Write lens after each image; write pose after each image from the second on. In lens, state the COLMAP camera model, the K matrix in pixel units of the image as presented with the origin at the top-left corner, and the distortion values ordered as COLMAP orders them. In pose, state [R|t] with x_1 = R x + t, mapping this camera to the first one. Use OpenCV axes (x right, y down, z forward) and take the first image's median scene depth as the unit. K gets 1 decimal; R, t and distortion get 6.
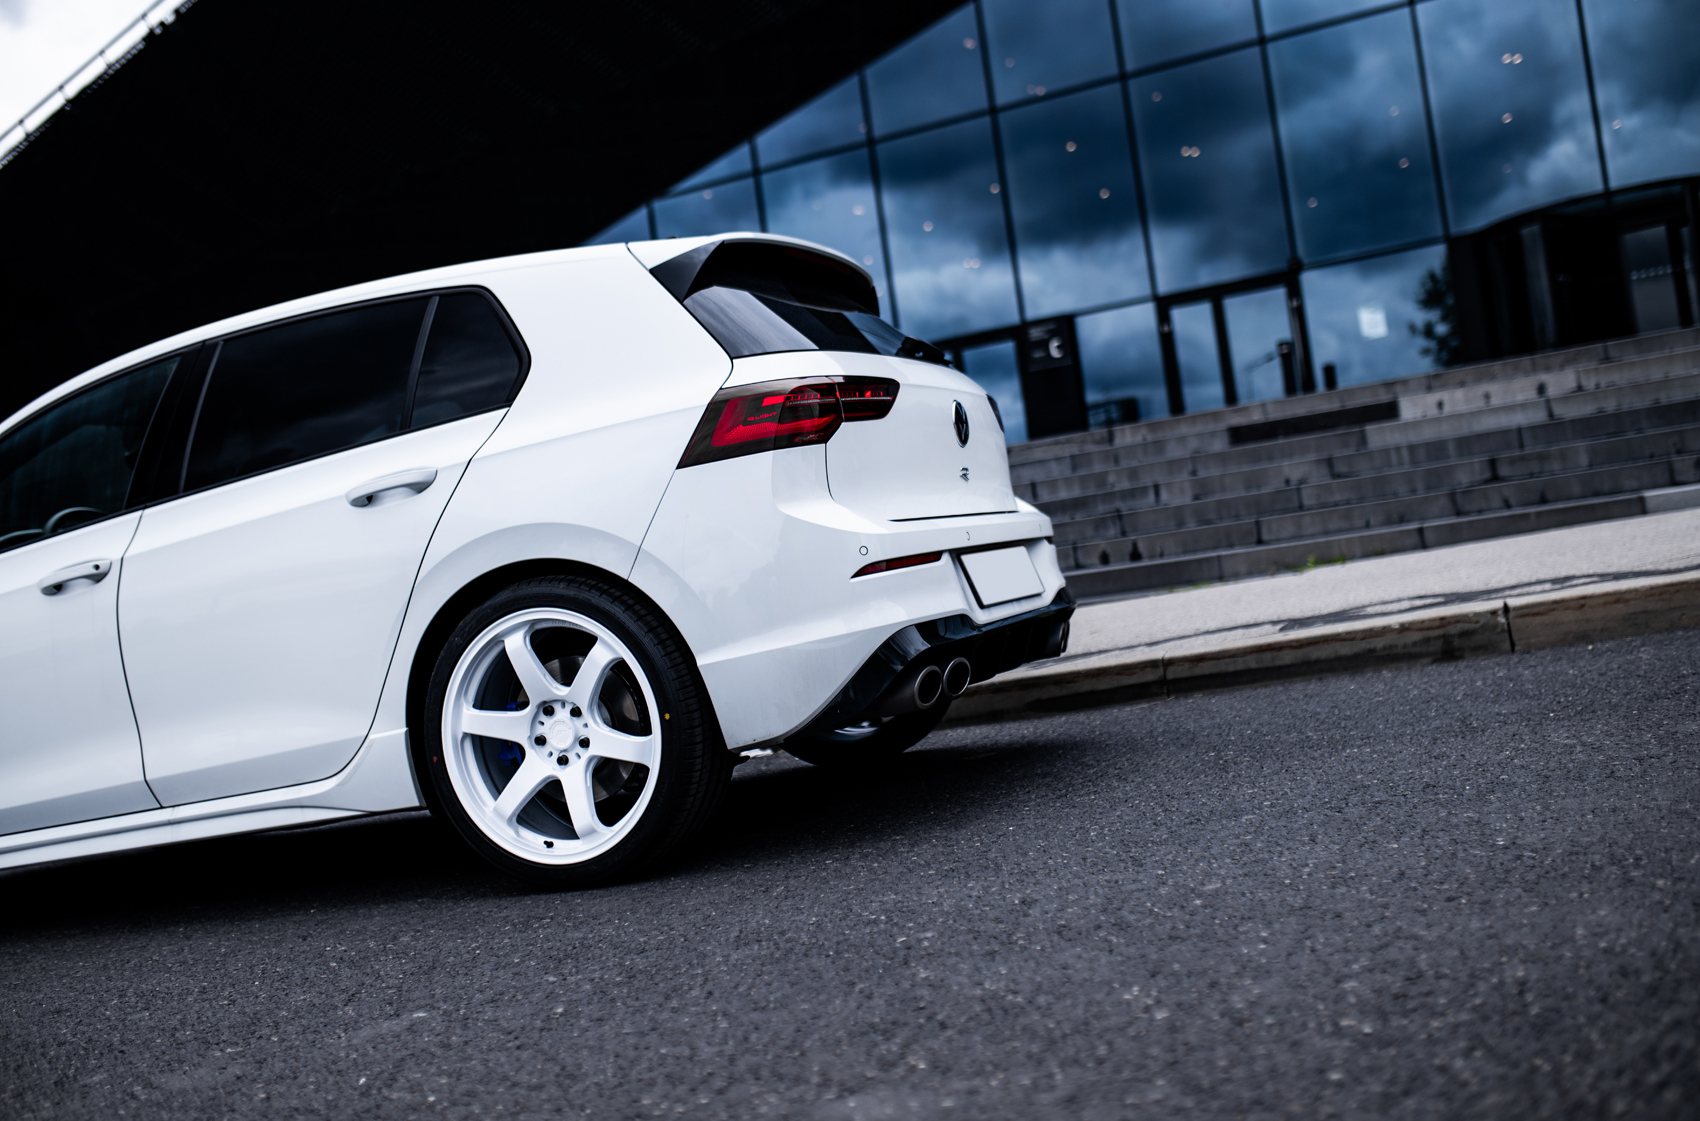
lens RADIAL K [[1623.8, 0, 850.0], [0, 1623.8, 560.5], [0, 0, 1]] dist [-0.062391, 0.088948]
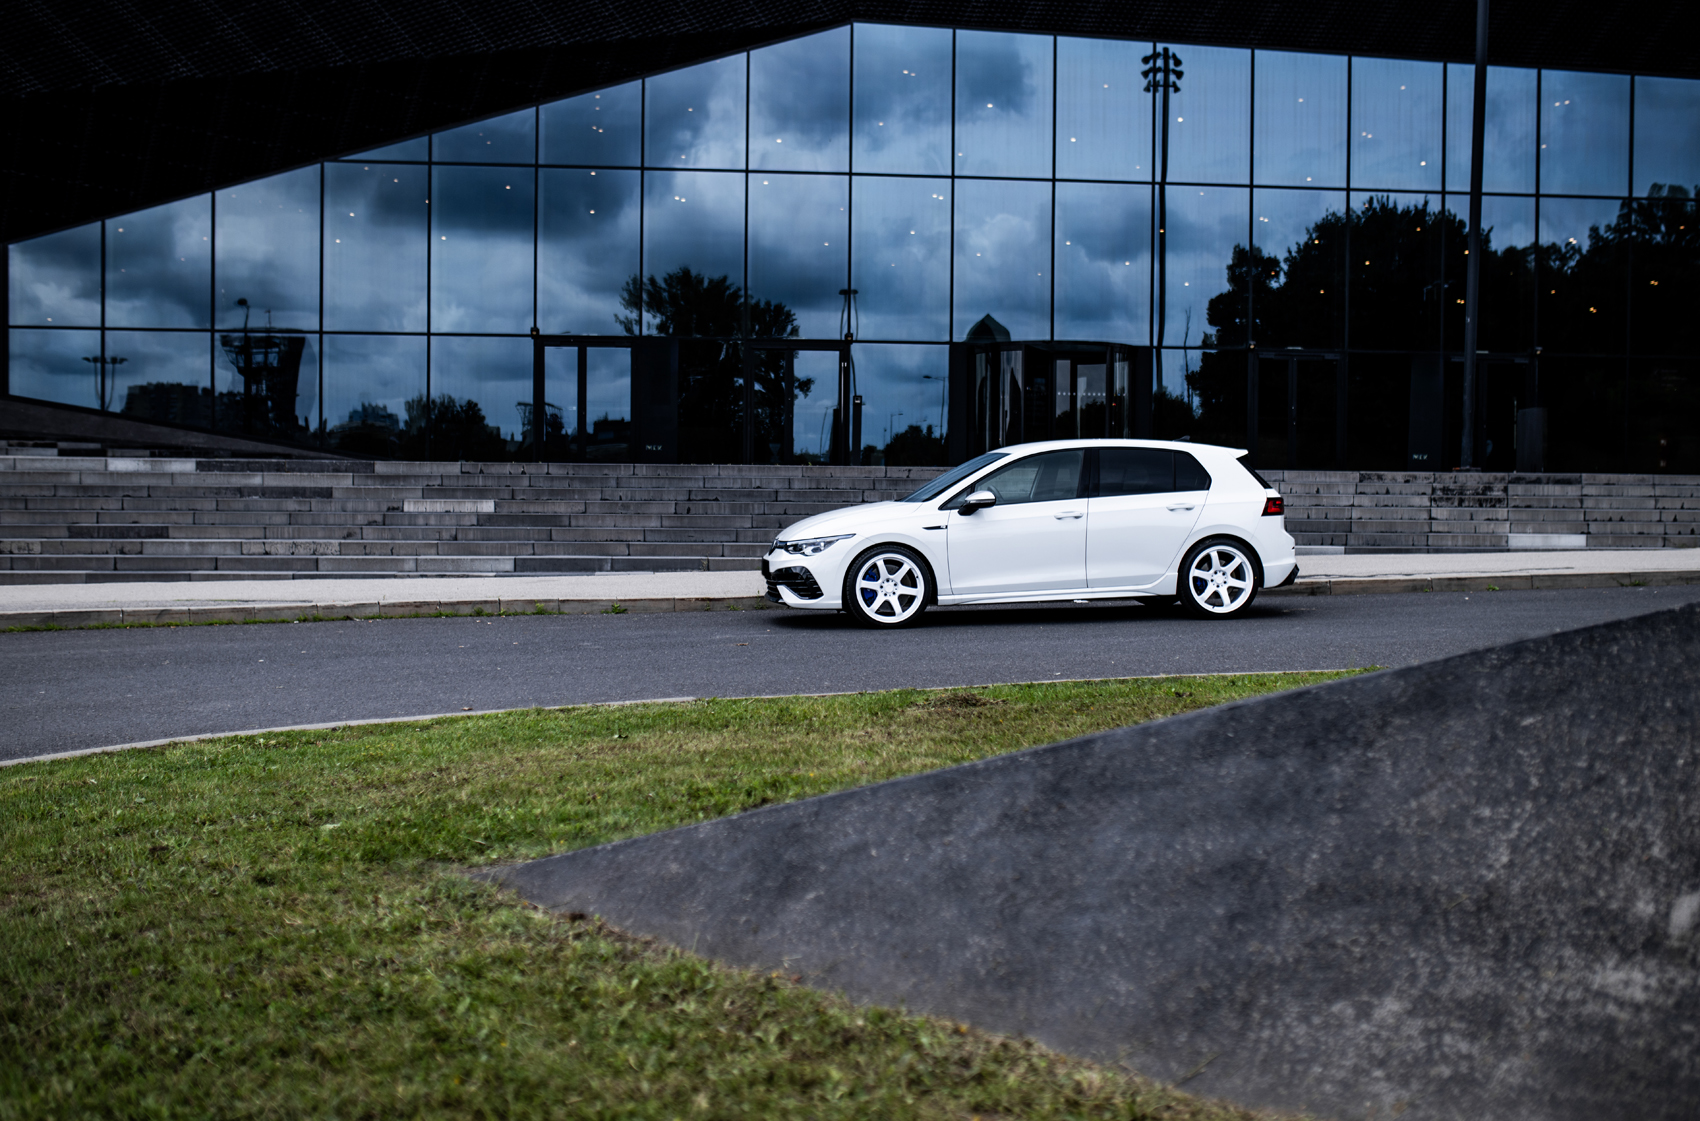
lens RADIAL K [[1722.2, 0, 850.0], [0, 1722.2, 560.5], [0, 0, 1]] dist [-0.068414, 0.116519]
pose [[0.857355, 0.132379, 0.497412, -2.848088], [-0.140193, 0.989884, -0.021802, 0.265015], [-0.495266, -0.051042, 0.867240, -2.006013]]
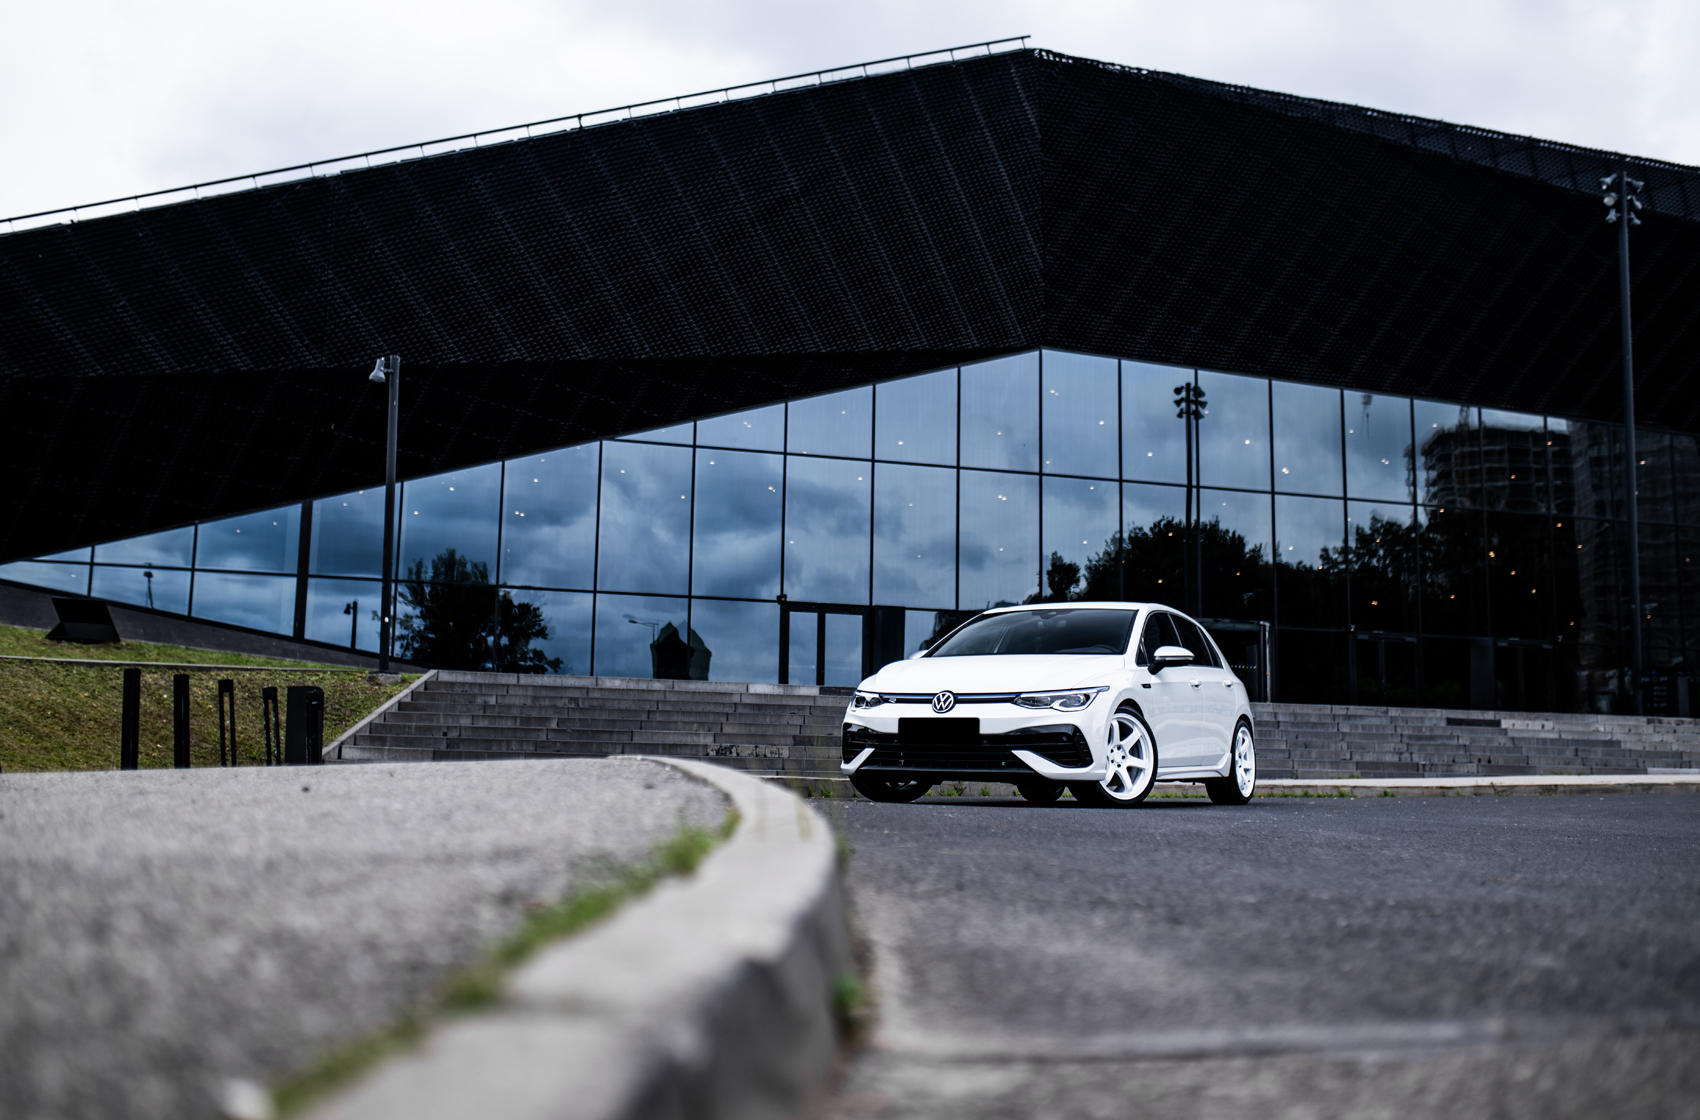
lens RADIAL K [[1675.2, 0, 850.0], [0, 1675.2, 560.0], [0, 0, 1]] dist [-0.039404, 0.015520]
pose [[0.742899, 0.246412, 0.622400, -6.007286], [-0.134814, 0.965807, -0.221454, 1.069153], [-0.655687, 0.080609, 0.750717, -0.954949]]
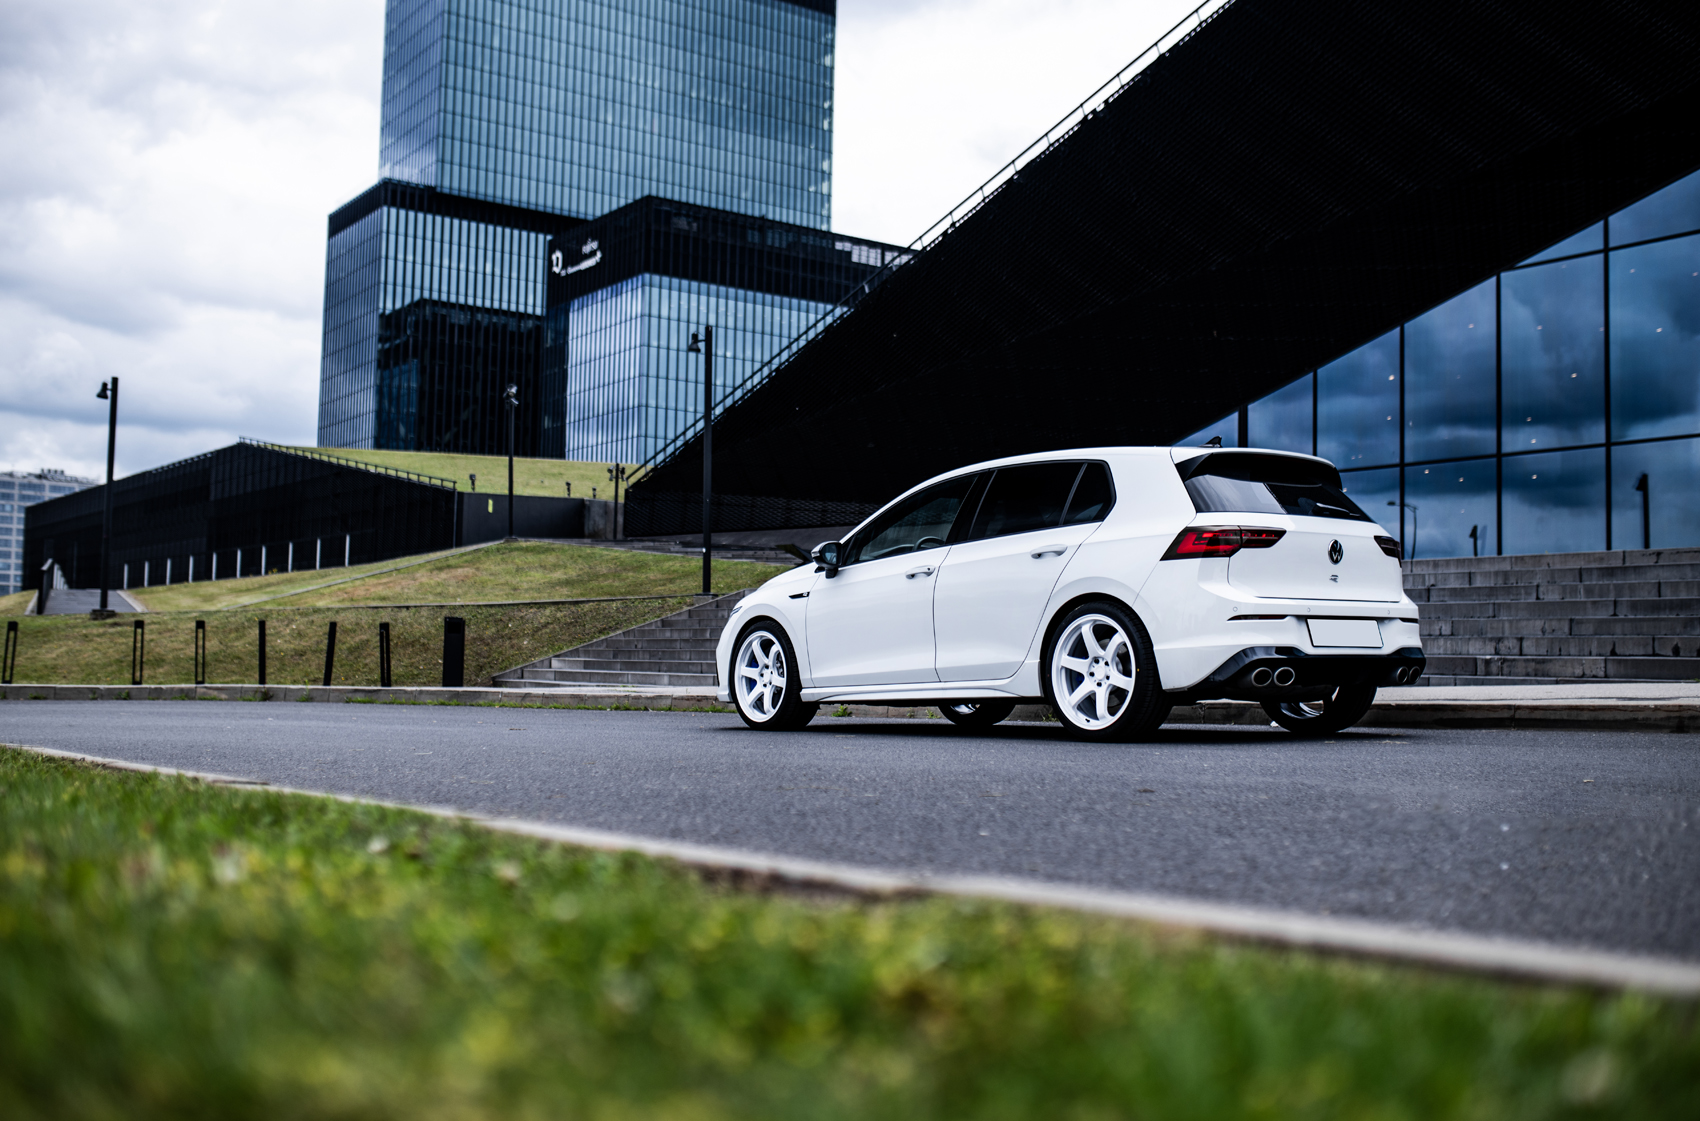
lens RADIAL K [[1640.9, 0, 850.0], [0, 1640.9, 560.5], [0, 0, 1]] dist [-0.059930, 0.075853]
pose [[0.852010, 0.125848, -0.508174, 0.626512], [-0.129207, 0.991198, 0.028836, -0.062308], [0.507330, 0.041091, 0.860772, -1.065857]]
